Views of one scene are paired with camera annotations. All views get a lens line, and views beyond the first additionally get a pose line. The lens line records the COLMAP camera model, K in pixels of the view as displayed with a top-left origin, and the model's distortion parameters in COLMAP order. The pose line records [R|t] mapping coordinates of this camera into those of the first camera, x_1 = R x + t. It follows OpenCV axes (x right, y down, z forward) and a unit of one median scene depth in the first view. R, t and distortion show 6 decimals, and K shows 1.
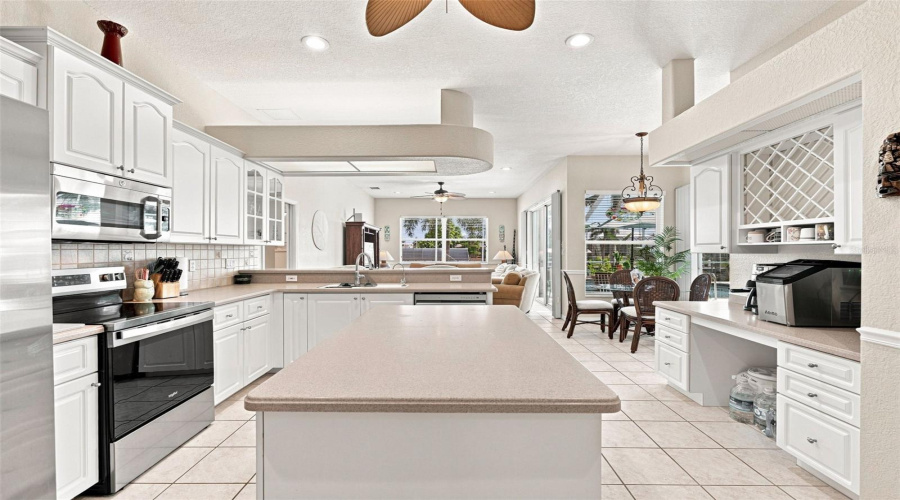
lens RADIAL K [[409.7, 0, 447.9], [0, 409.7, 250.7], [0, 0, 1]] dist [-0.001137, -0.000267]
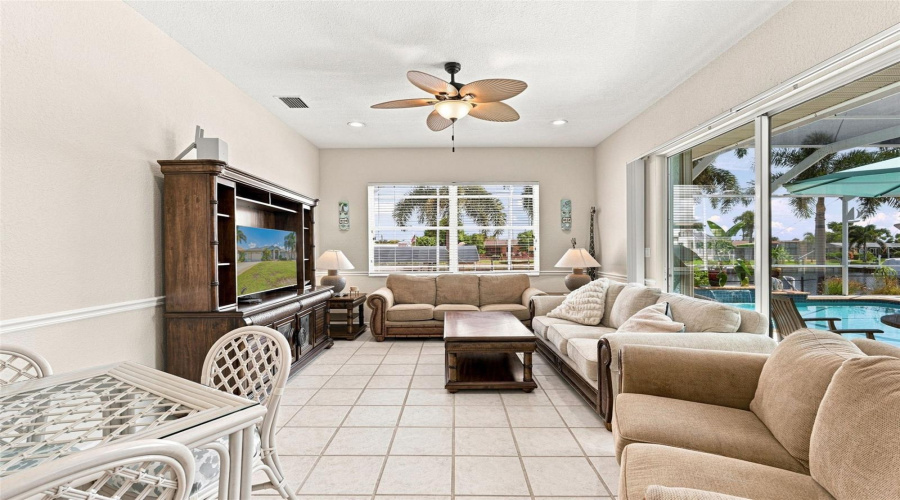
lens RADIAL K [[409.7, 0, 450.5], [0, 409.7, 251.0], [0, 0, 1]] dist [-0.001137, -0.000267]
pose [[0.999985, -0.005268, 0.001496, -0.015326], [0.005265, 0.999984, 0.001849, 0.000845], [-0.001506, -0.001841, 0.999997, 0.491168]]
